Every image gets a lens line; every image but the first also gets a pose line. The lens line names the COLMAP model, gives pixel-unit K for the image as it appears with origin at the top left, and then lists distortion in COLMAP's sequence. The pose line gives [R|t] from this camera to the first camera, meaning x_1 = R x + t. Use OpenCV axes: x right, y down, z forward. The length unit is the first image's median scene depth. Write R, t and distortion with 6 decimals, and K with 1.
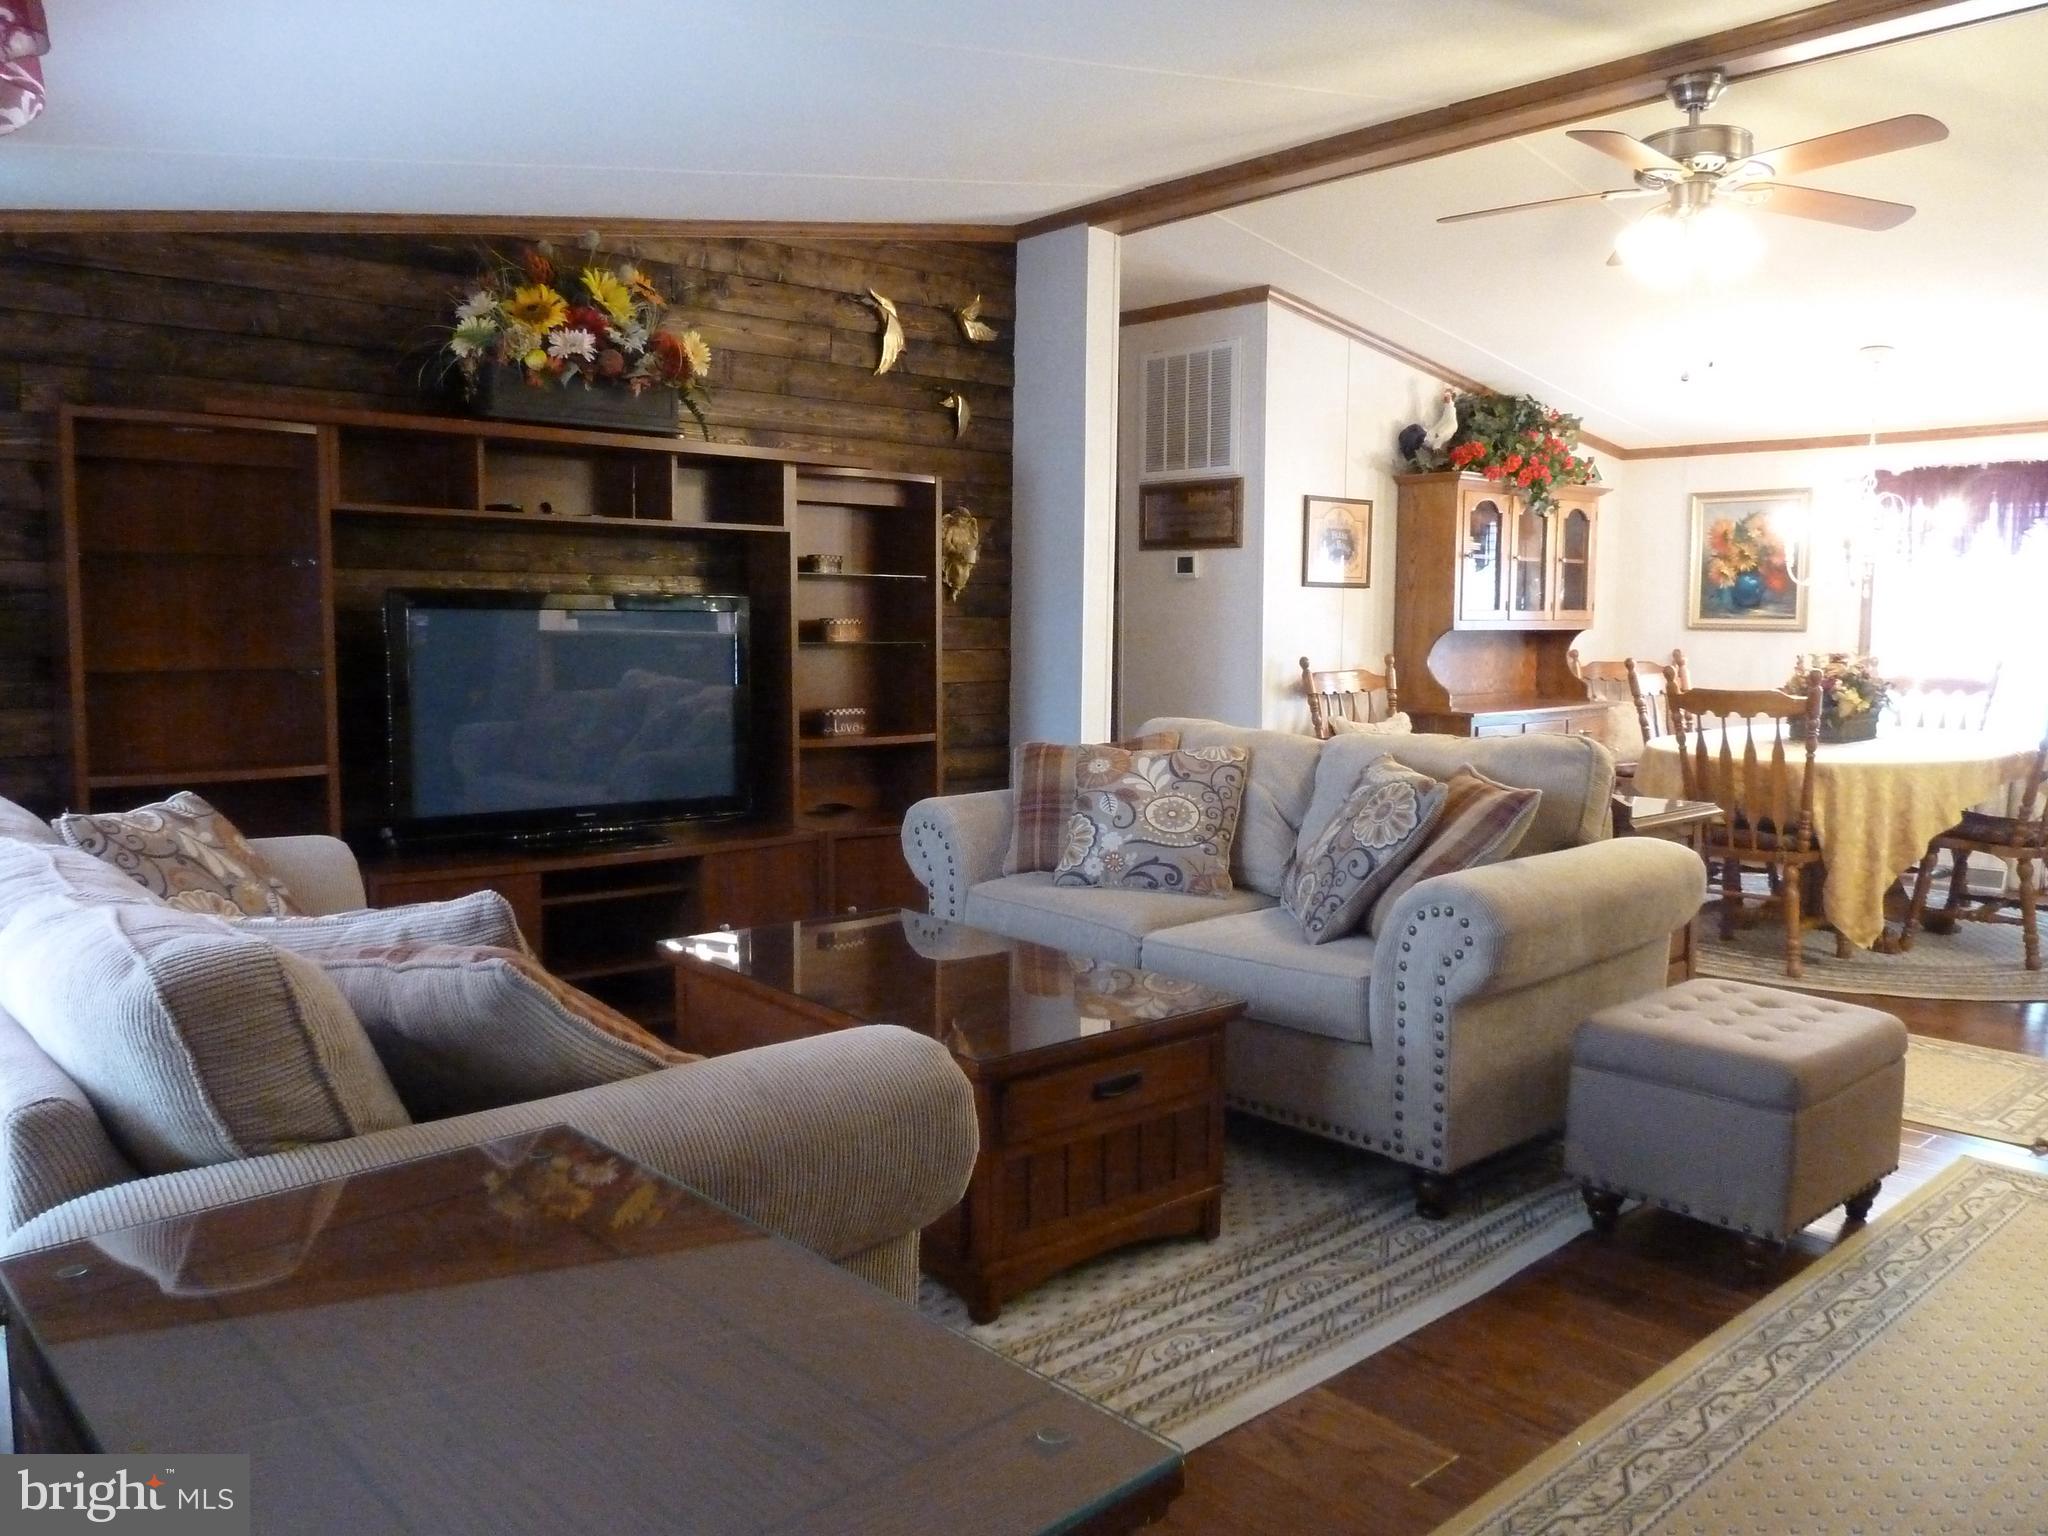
lens RADIAL K [[1516.5, 0, 1018.0], [0, 1516.5, 756.9], [0, 0, 1]] dist [-0.038775, 0.005481]
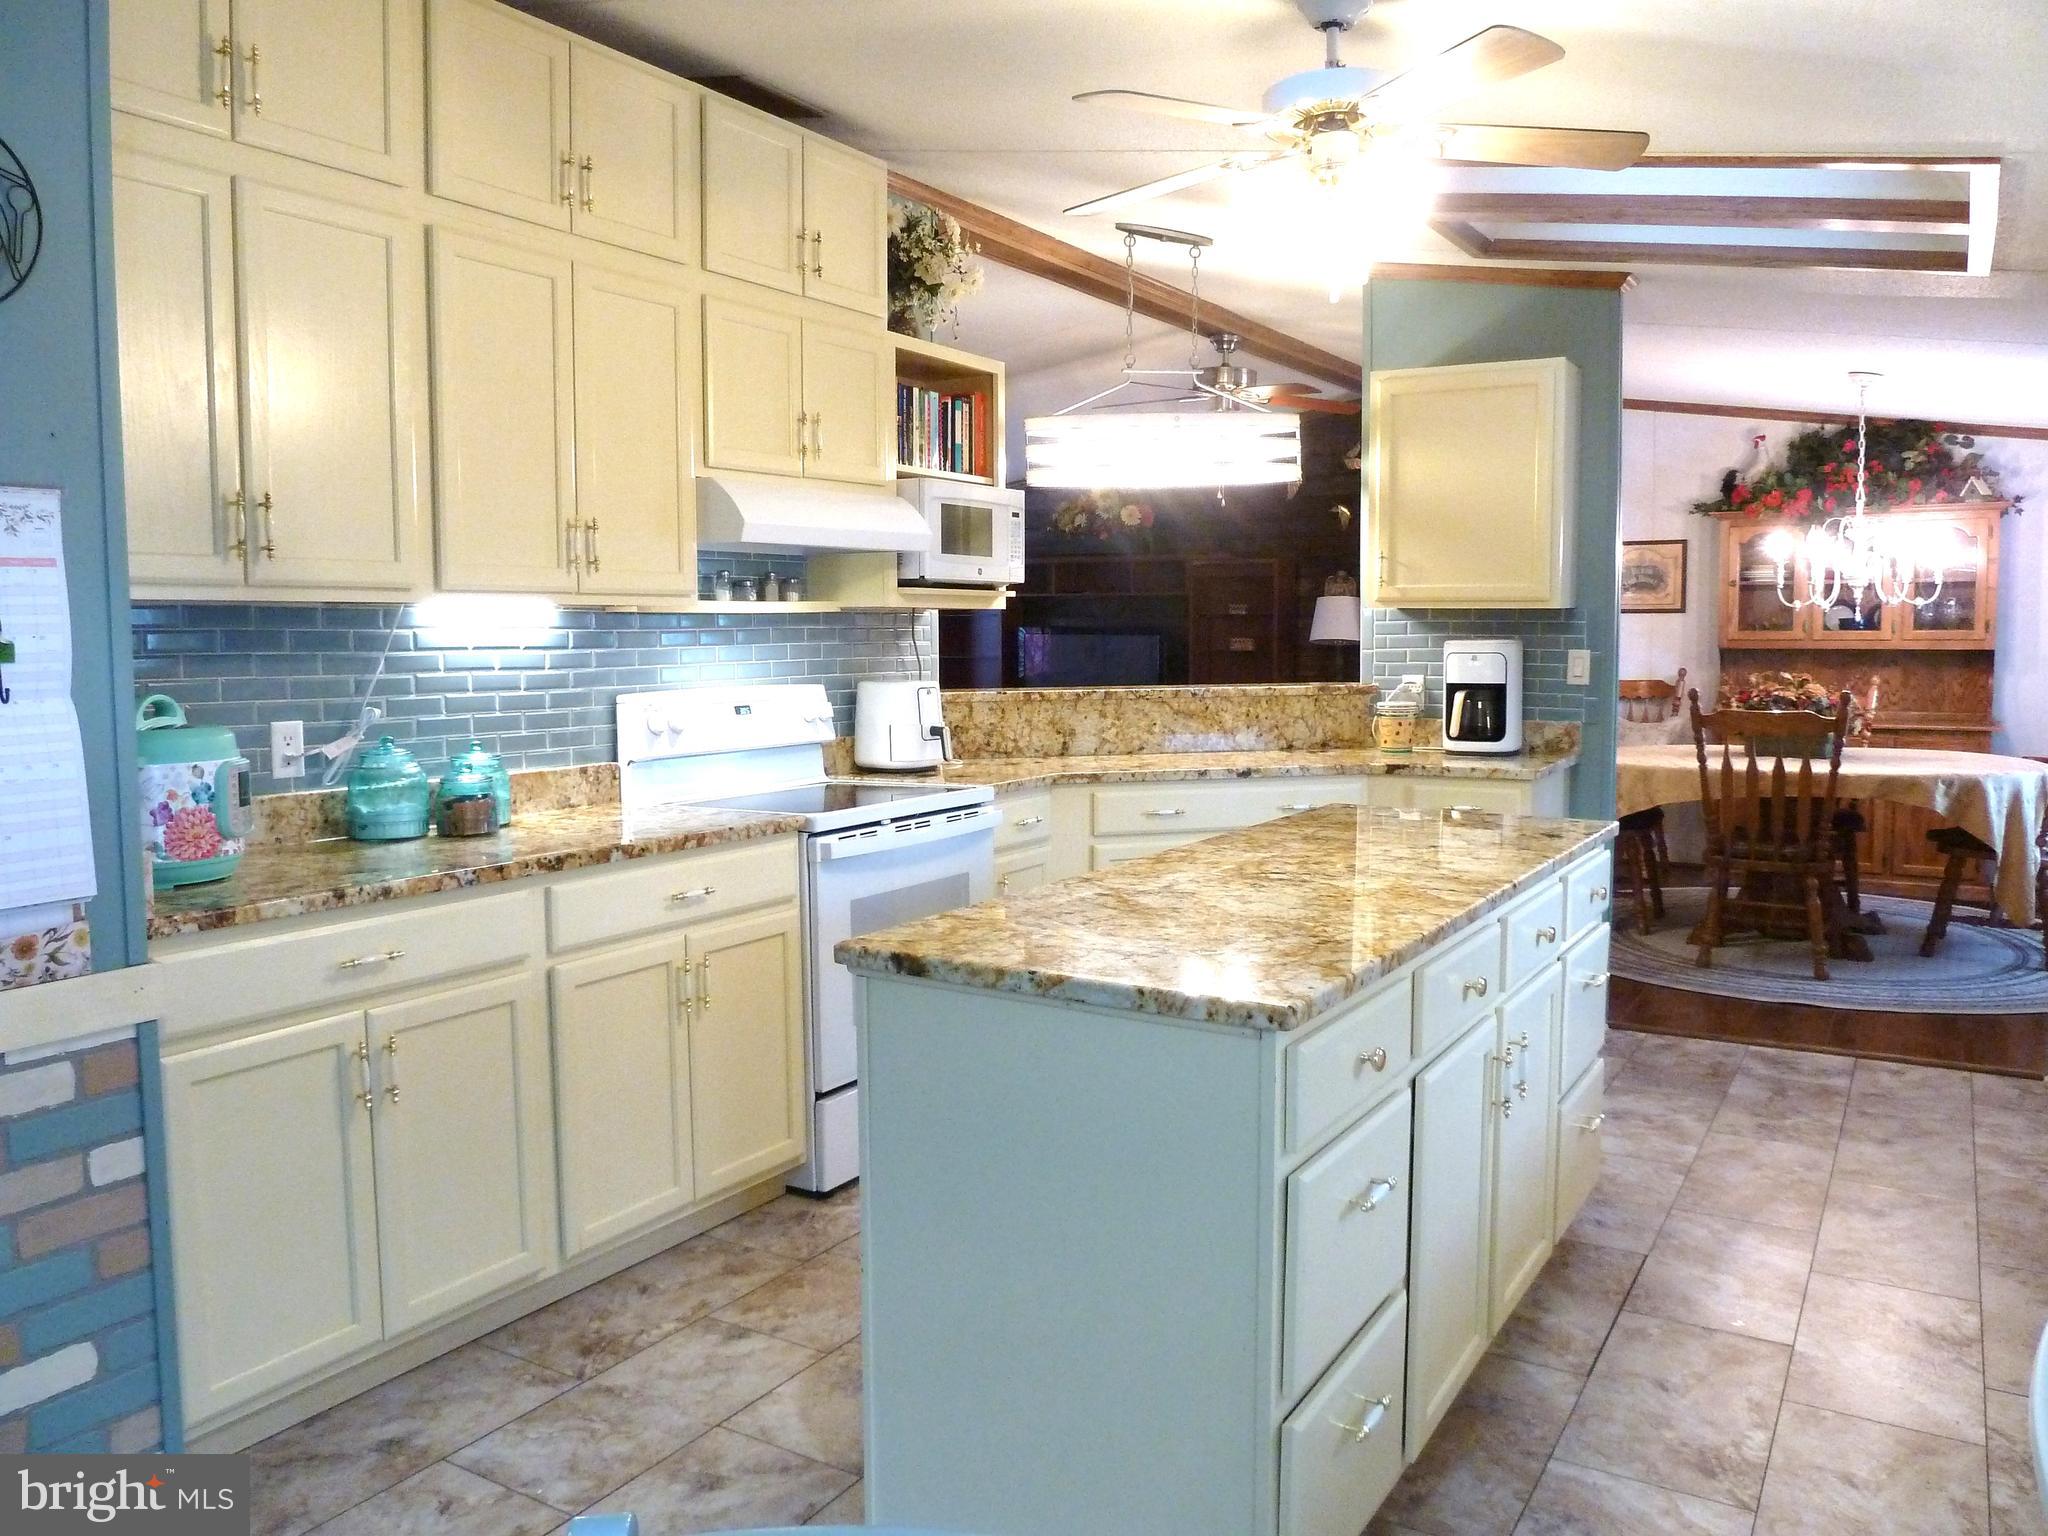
lens RADIAL K [[1516.5, 0, 1029.5], [0, 1516.5, 750.9], [0, 0, 1]] dist [-0.038775, 0.005481]
pose [[0.293718, 0.078220, -0.952686, 1.646512], [-0.079719, 0.995179, 0.057131, -0.039516], [0.952562, 0.059167, 0.298538, 0.212496]]
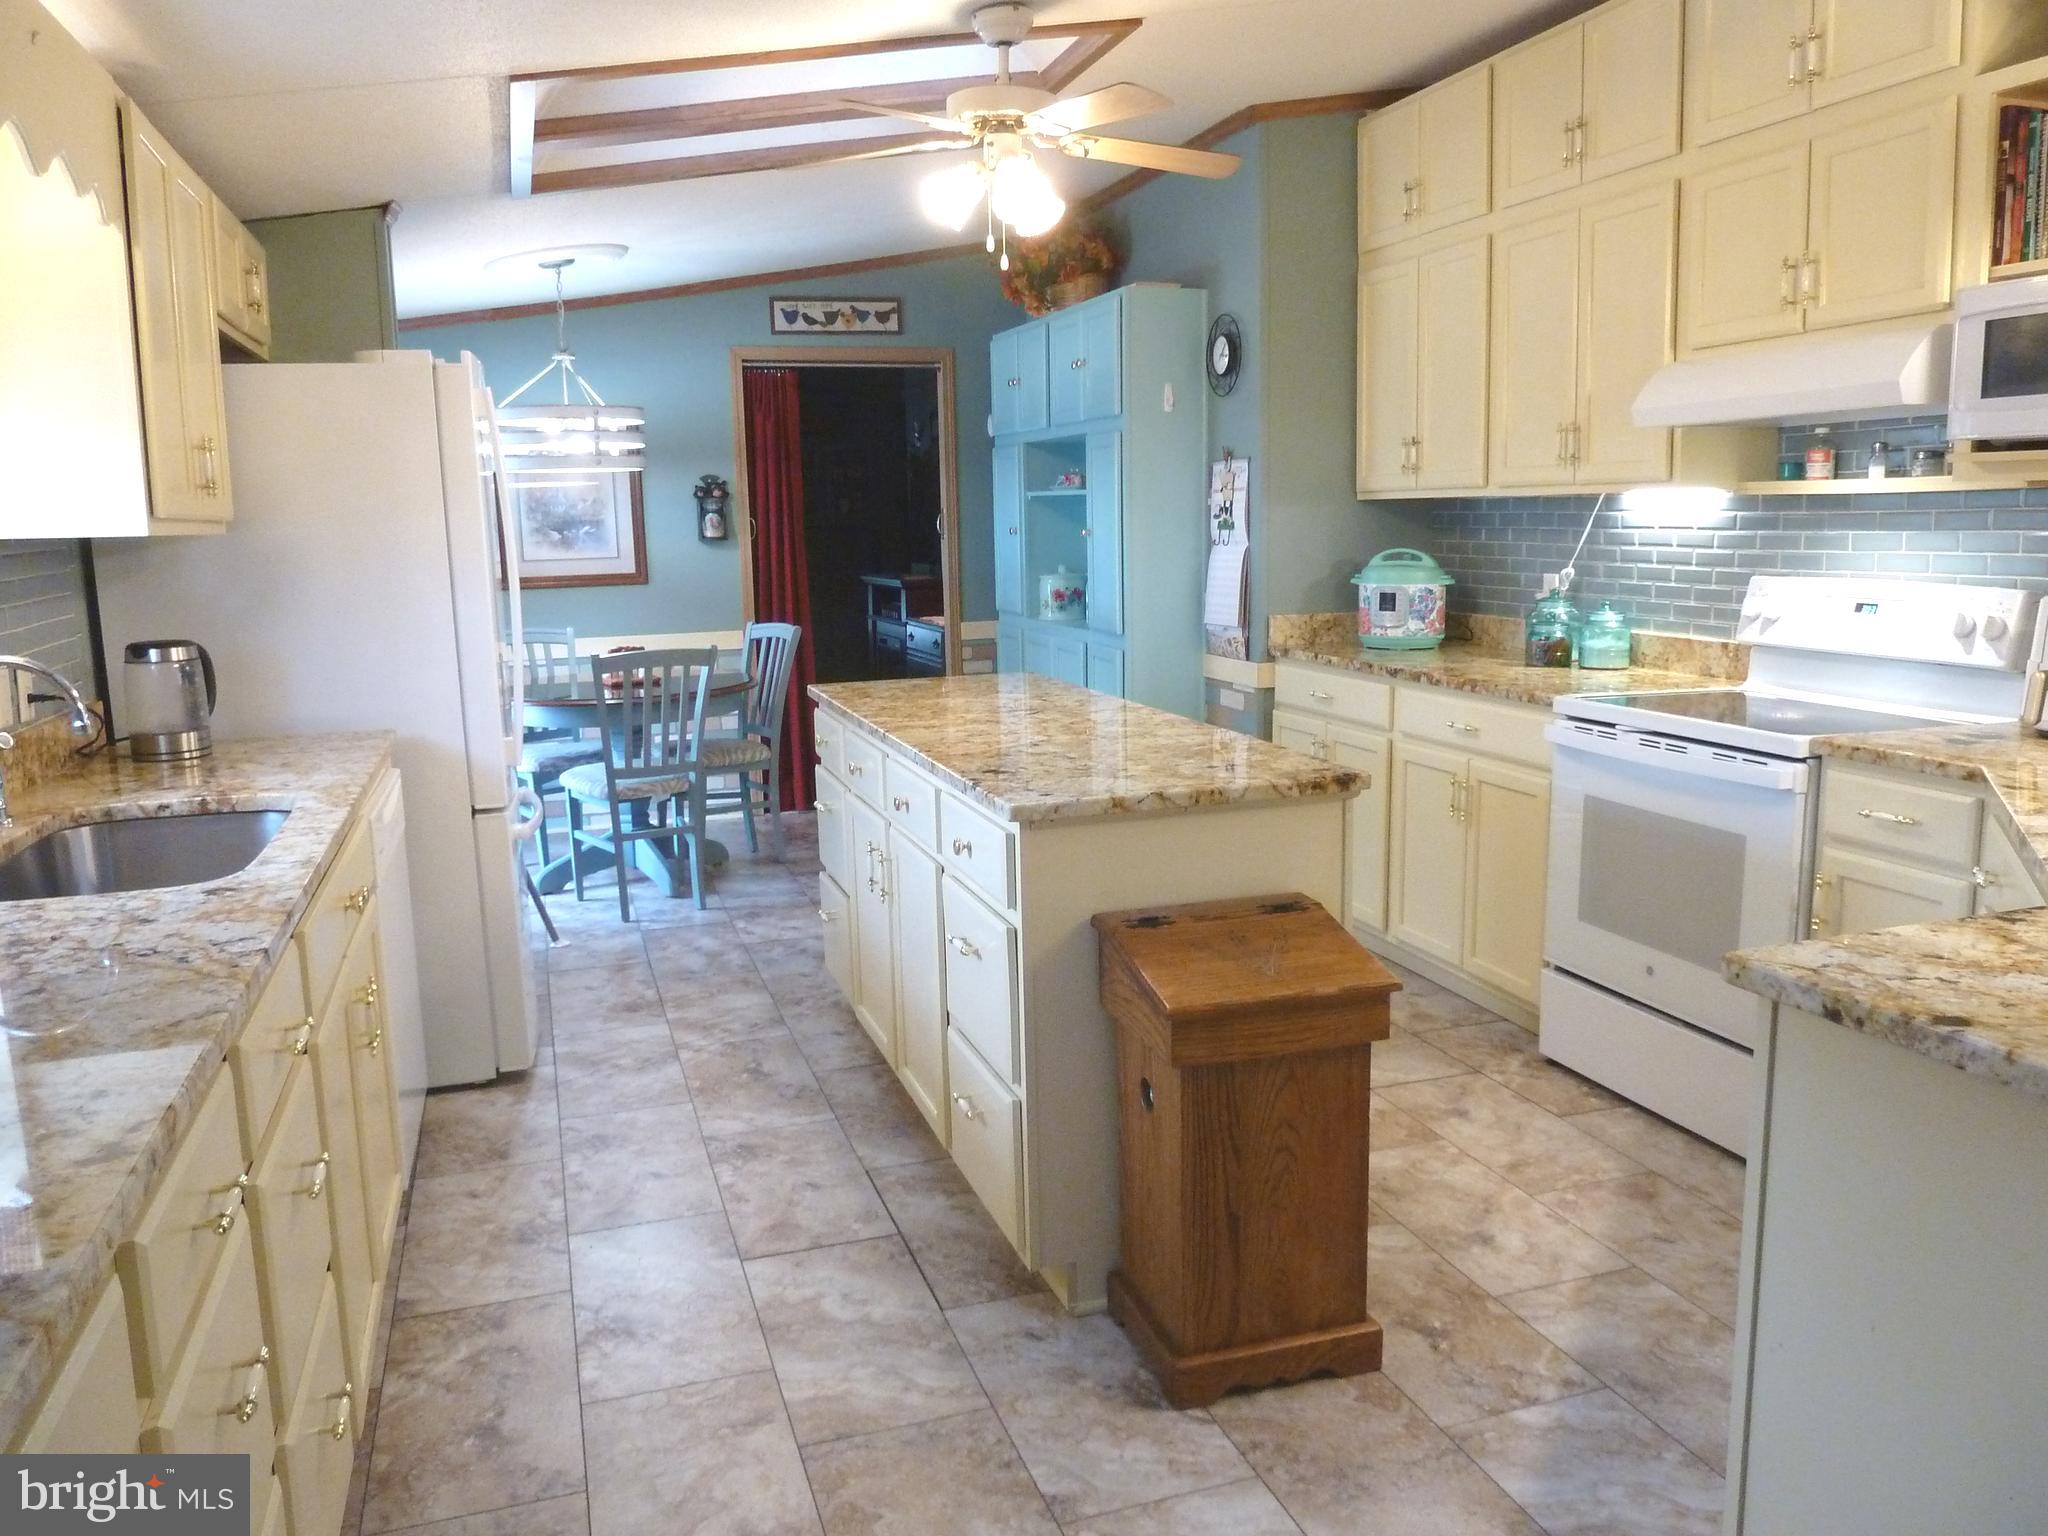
lens RADIAL K [[1516.5, 0, 1017.6], [0, 1516.5, 759.4], [0, 0, 1]] dist [-0.038775, 0.005481]
pose [[-0.917222, -0.042009, 0.396156, 0.916199], [0.058114, 0.969677, 0.237378, -0.118941], [-0.394116, 0.240751, -0.886968, 1.066421]]
